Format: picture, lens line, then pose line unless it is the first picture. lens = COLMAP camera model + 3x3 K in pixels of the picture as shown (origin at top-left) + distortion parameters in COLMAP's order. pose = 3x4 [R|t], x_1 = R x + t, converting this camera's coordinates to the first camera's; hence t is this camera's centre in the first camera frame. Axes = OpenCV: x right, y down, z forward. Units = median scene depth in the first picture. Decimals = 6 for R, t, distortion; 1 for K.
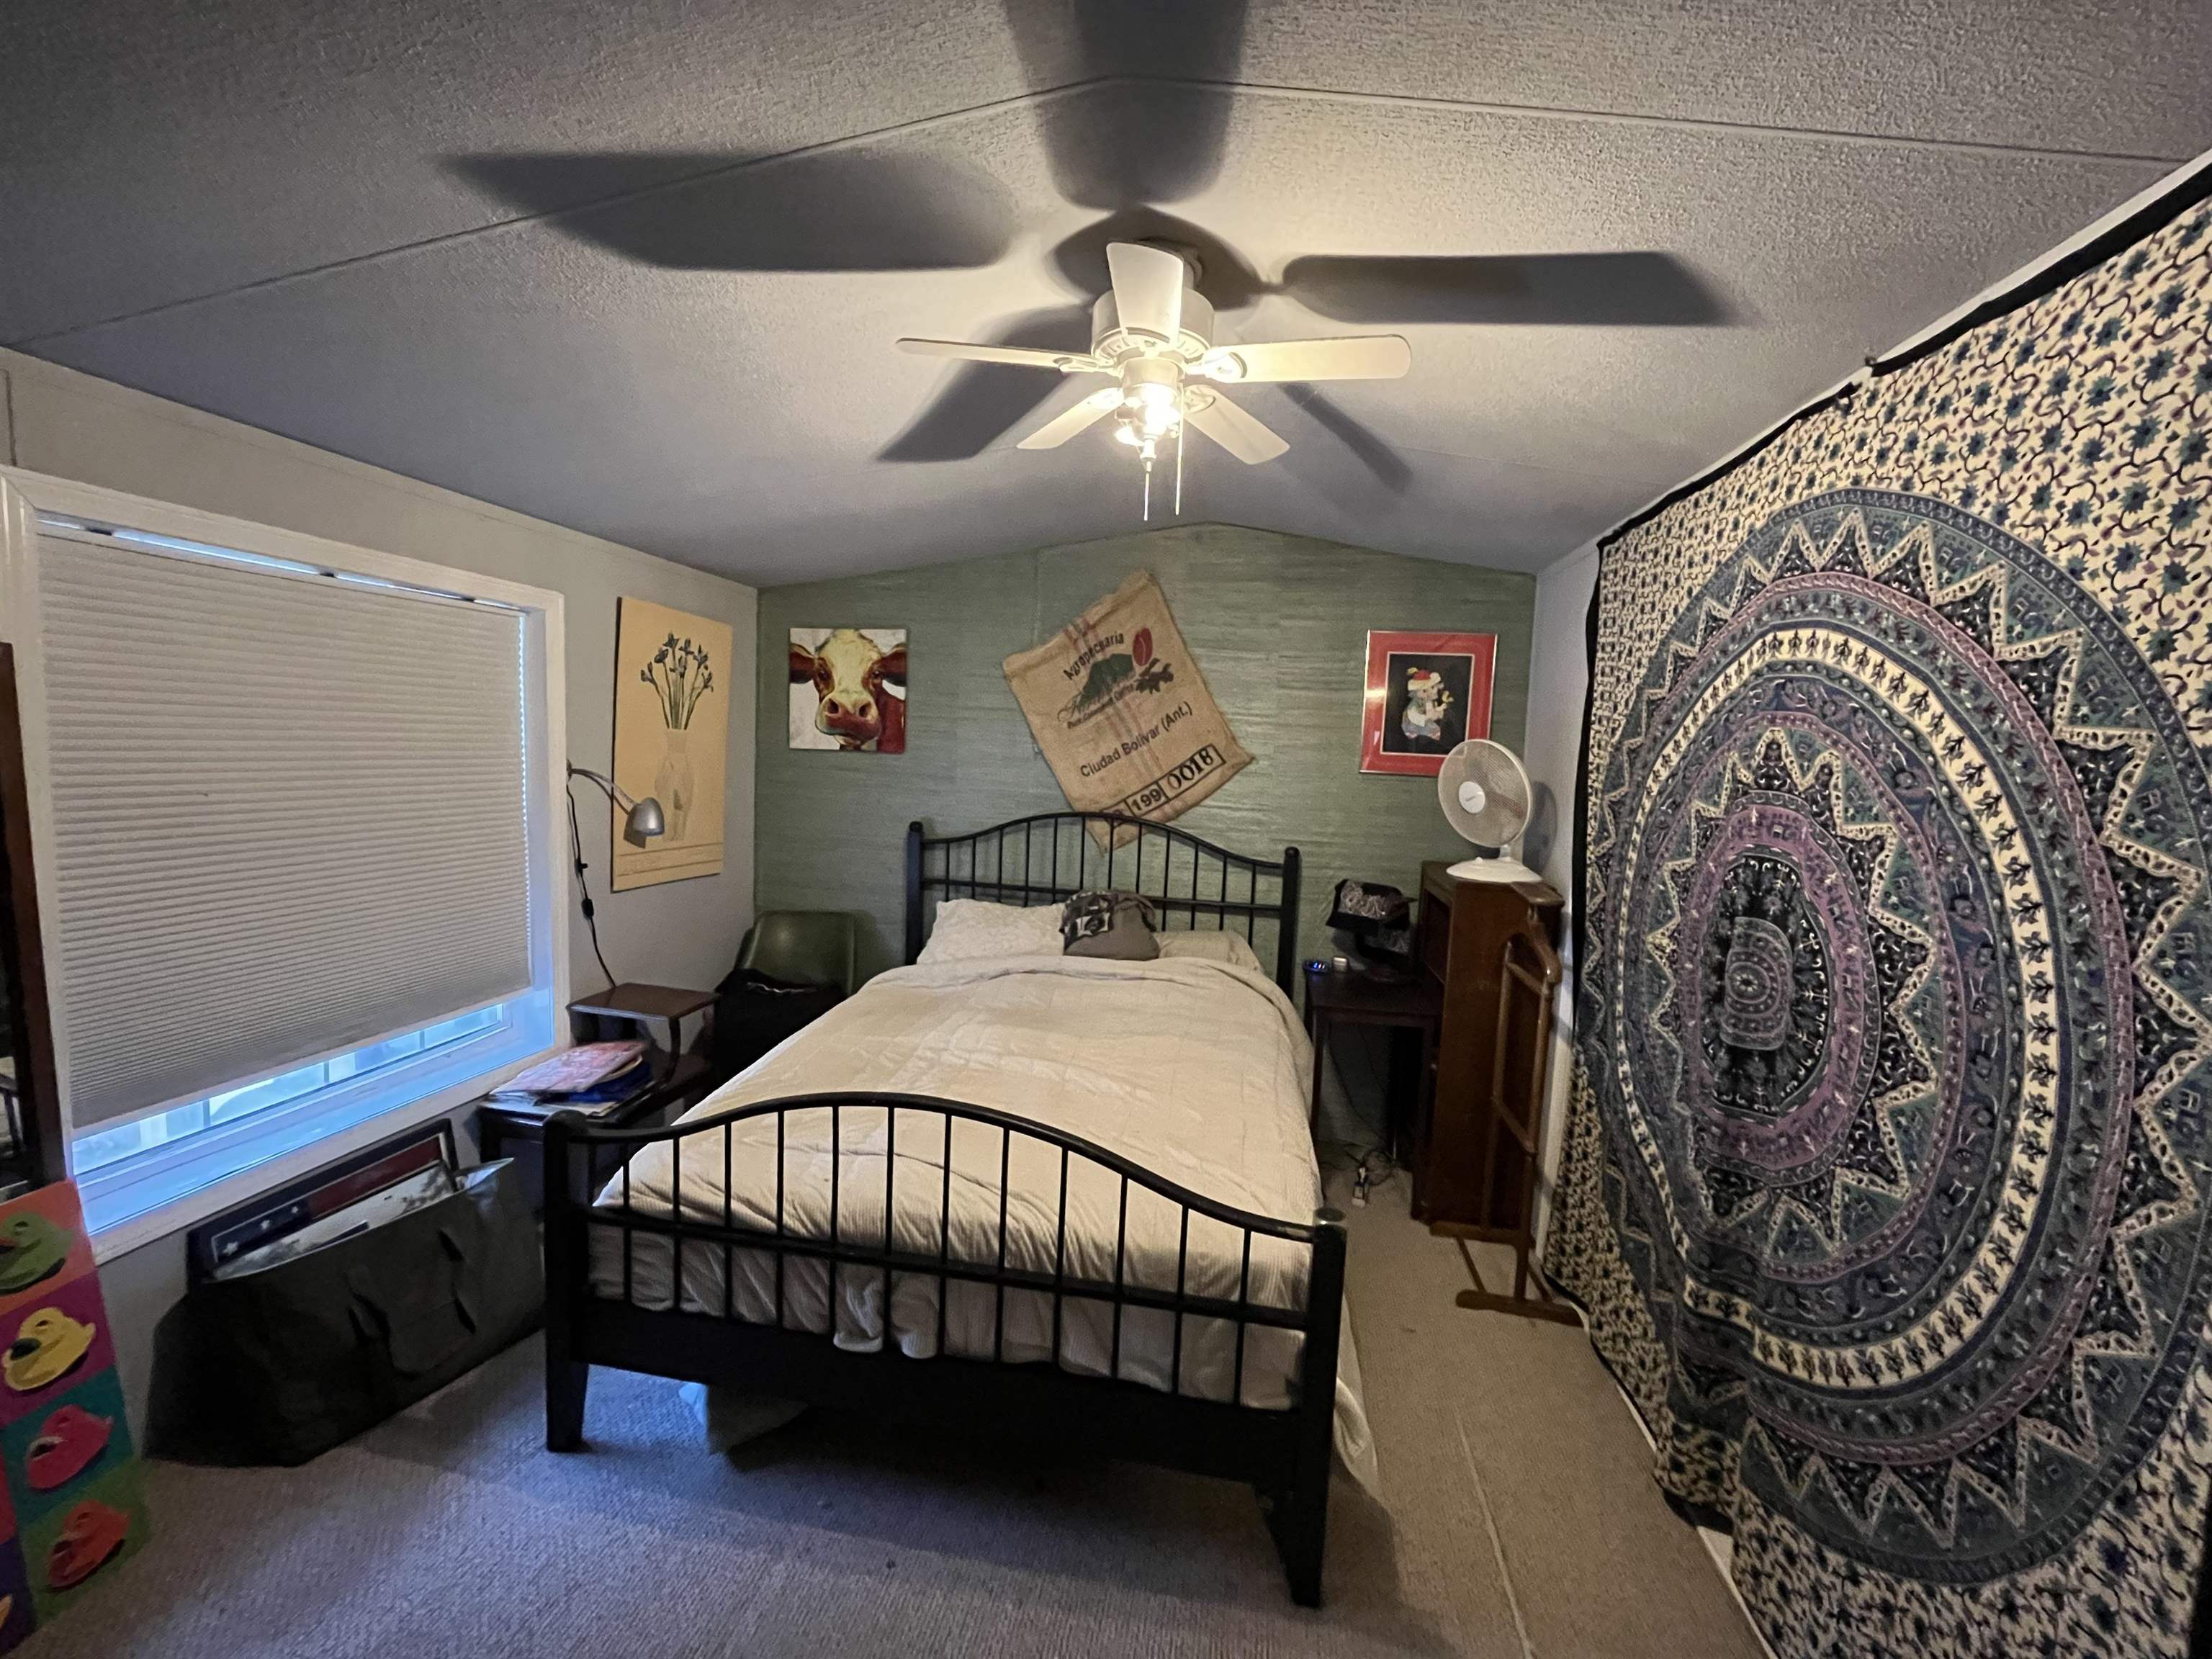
lens RADIAL K [[890.0, 0, 1105.8], [0, 890.0, 835.9], [0, 0, 1]] dist [-0.008455, 0.000823]
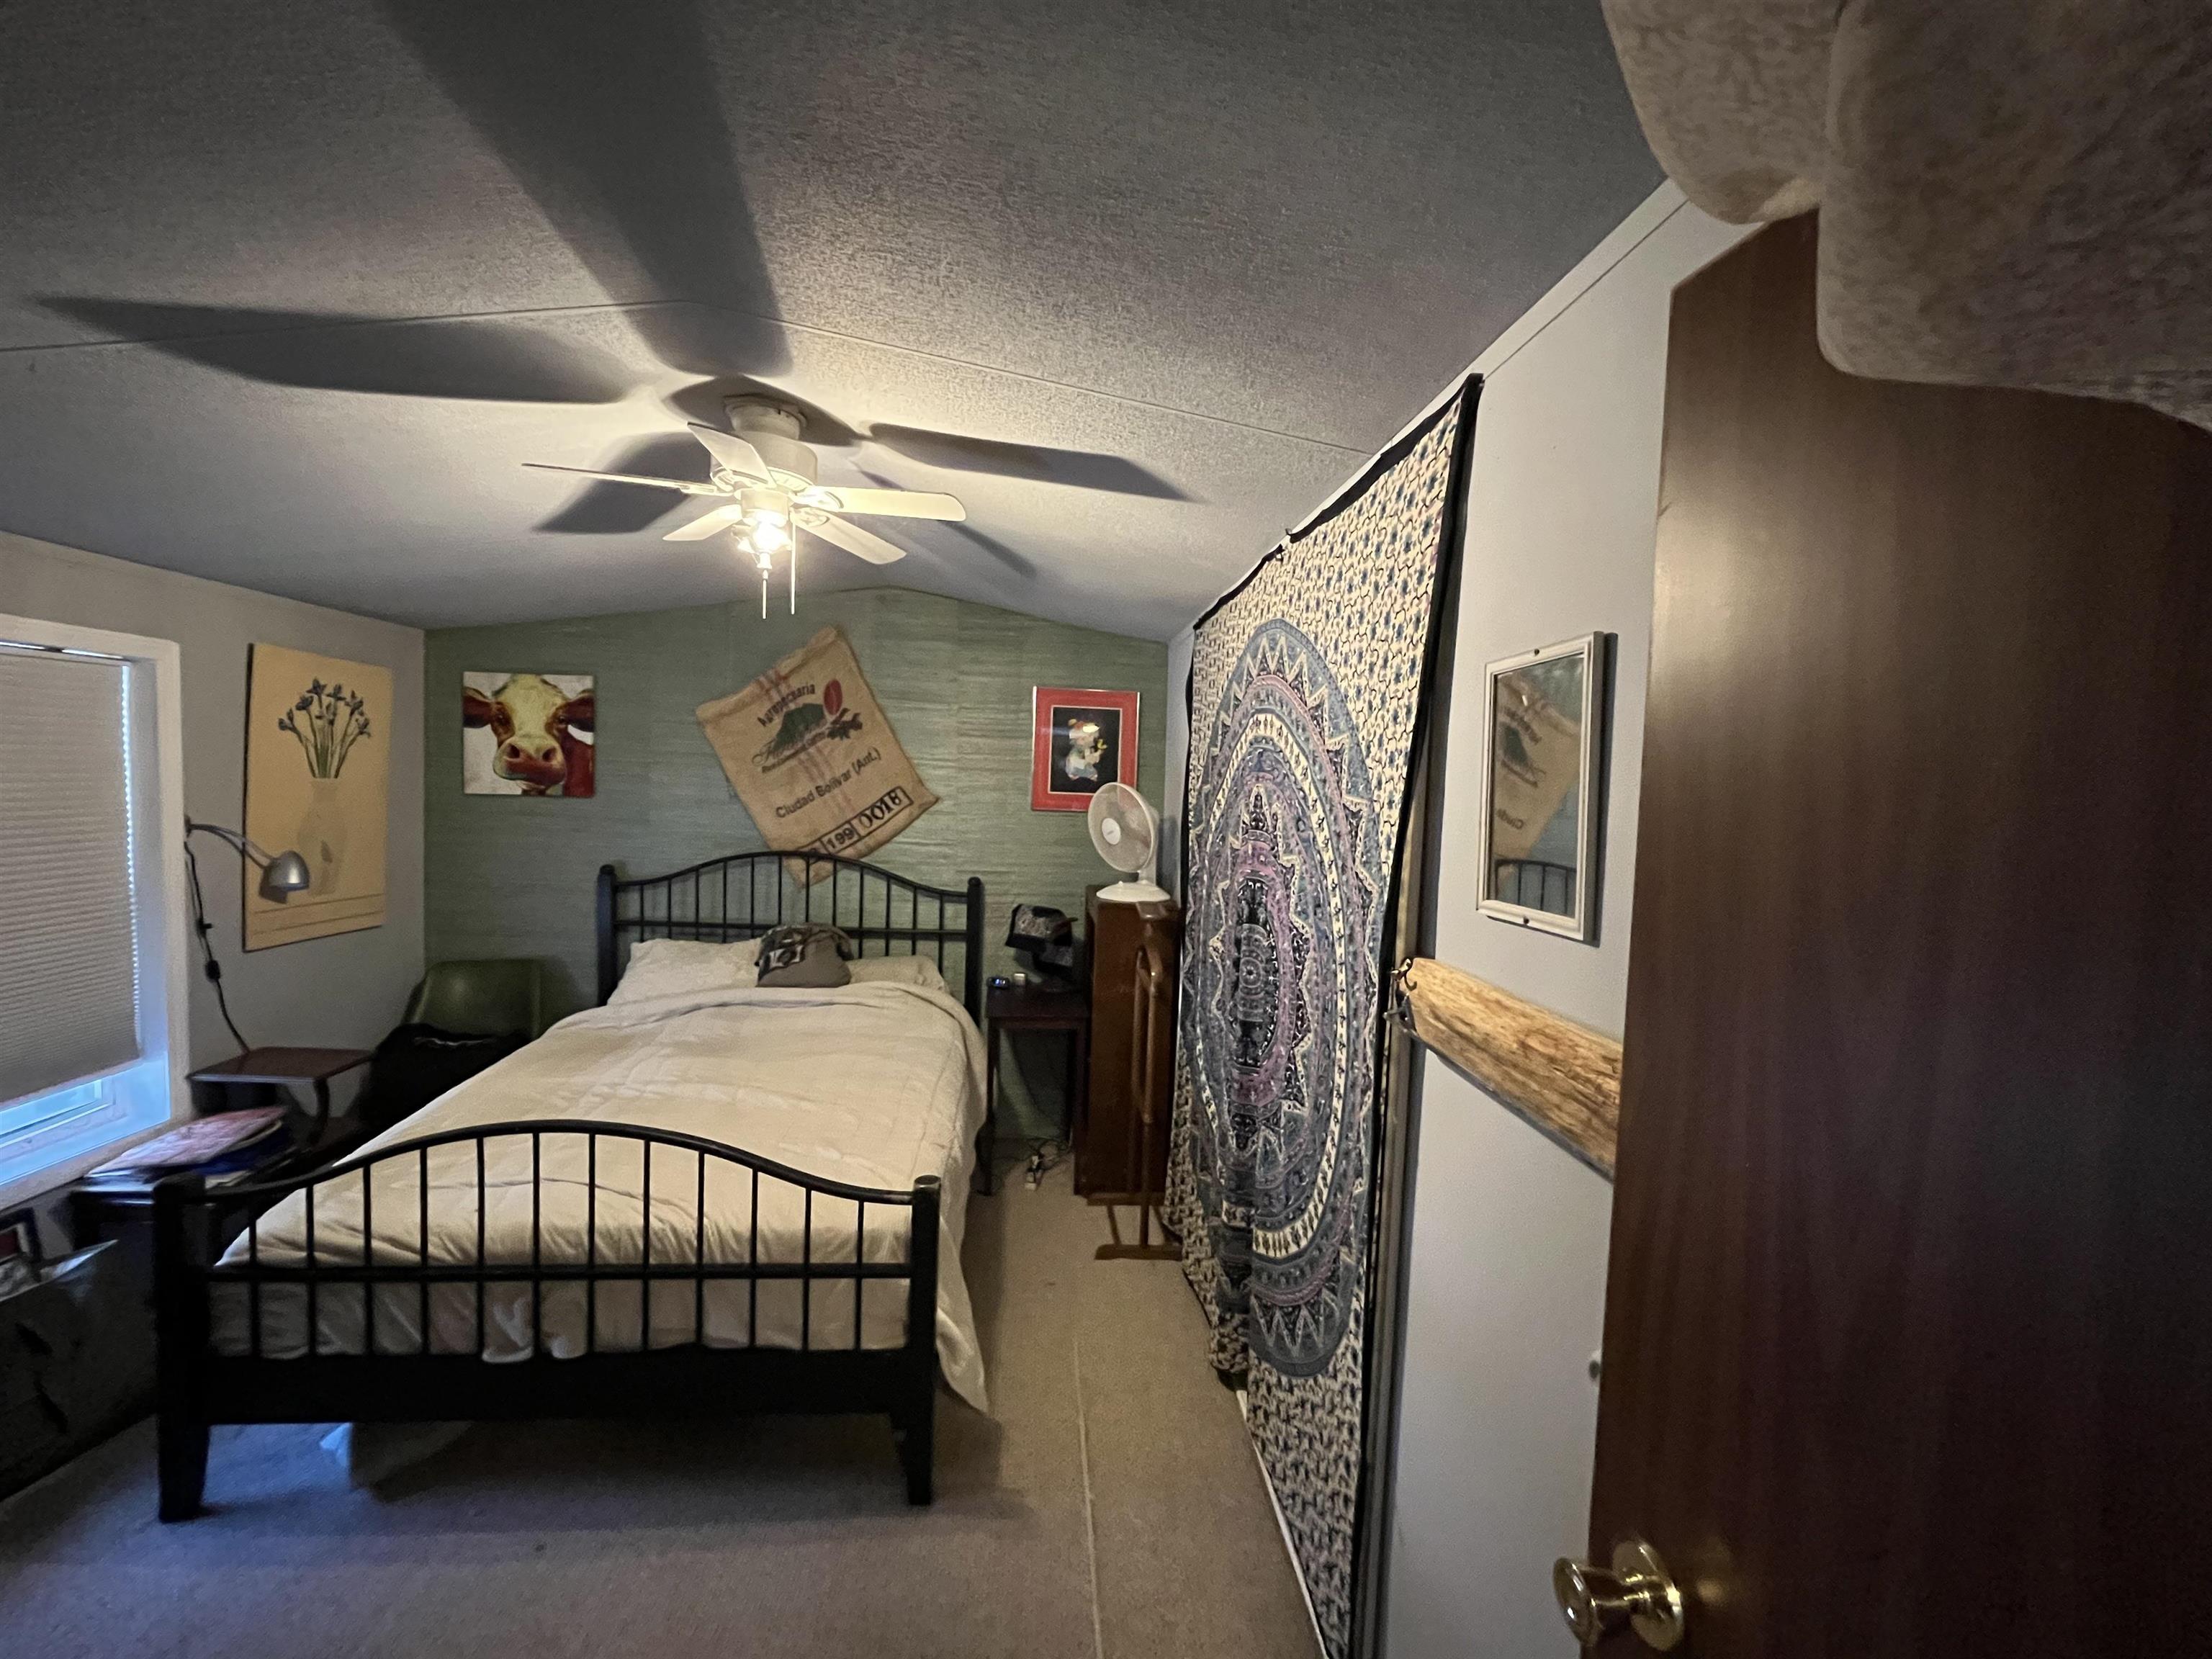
lens RADIAL K [[890.0, 0, 1105.3], [0, 890.0, 832.9], [0, 0, 1]] dist [-0.008455, 0.000823]
pose [[0.967547, -0.024412, 0.251511, 0.168525], [0.031739, 0.999181, -0.025117, -0.018839], [-0.250692, 0.032285, 0.967528, -0.249921]]
